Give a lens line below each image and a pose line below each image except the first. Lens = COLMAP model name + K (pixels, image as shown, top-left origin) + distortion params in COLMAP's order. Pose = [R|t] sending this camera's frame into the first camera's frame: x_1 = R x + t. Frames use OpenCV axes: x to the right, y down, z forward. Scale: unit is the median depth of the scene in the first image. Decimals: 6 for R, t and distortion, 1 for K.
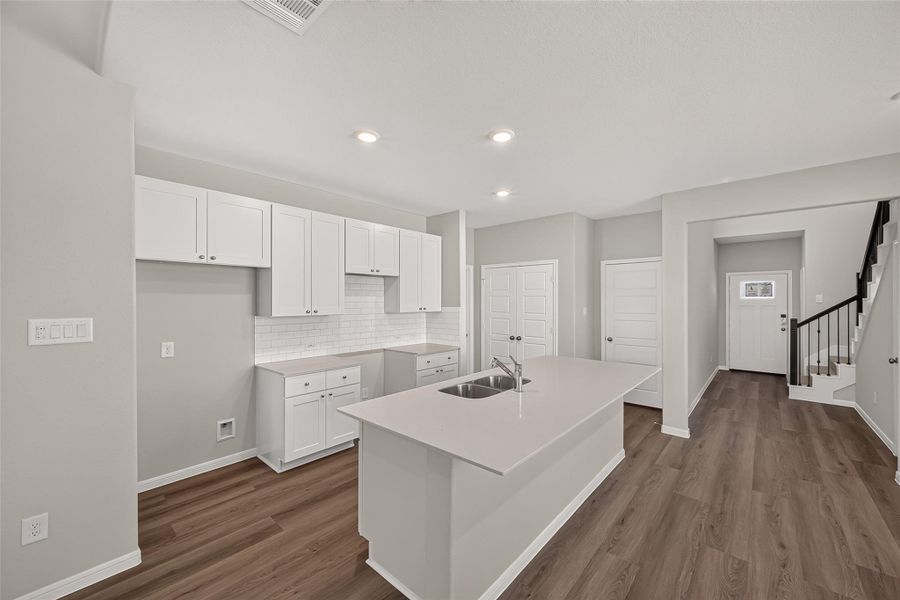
lens RADIAL K [[349.3, 0, 449.8], [0, 349.3, 300.1], [0, 0, 1]] dist [-0.001909, 0.000451]
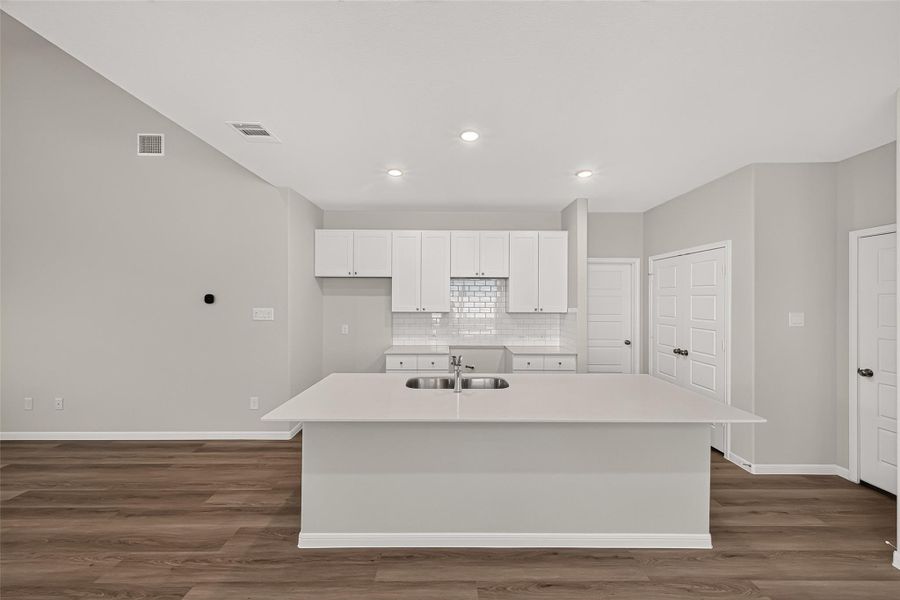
lens RADIAL K [[349.3, 0, 452.8], [0, 349.3, 300.8], [0, 0, 1]] dist [-0.001909, 0.000451]
pose [[0.670836, 0.002996, -0.741600, 0.590069], [-0.003021, 0.999995, 0.001307, 0.000815], [0.741600, 0.001364, 0.670841, 0.206219]]
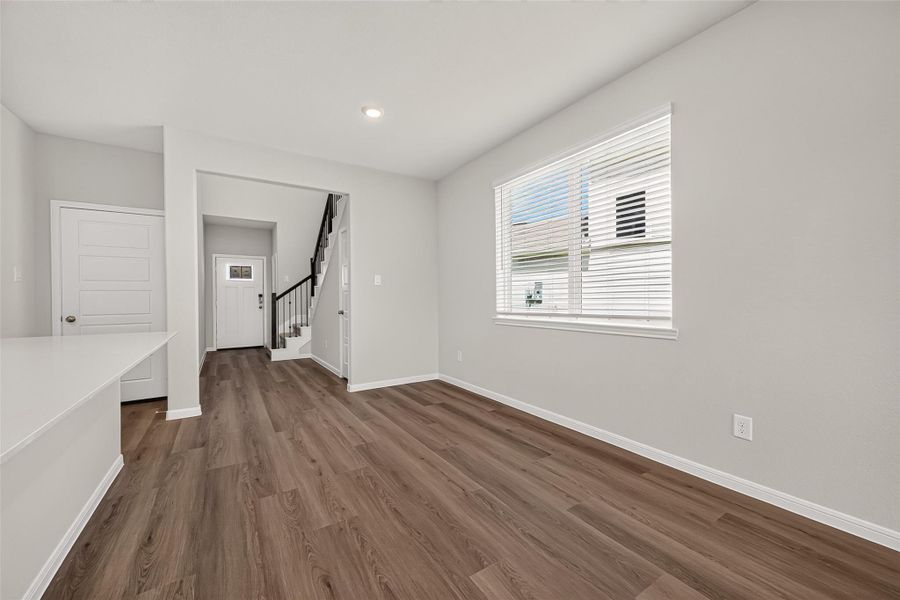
lens RADIAL K [[349.3, 0, 456.8], [0, 349.3, 296.7], [0, 0, 1]] dist [-0.001909, 0.000451]
pose [[0.245855, -0.000606, 0.969306, -0.012863], [0.007107, 0.999974, -0.001178, 0.103249], [-0.969281, 0.007179, 0.245853, 0.154949]]
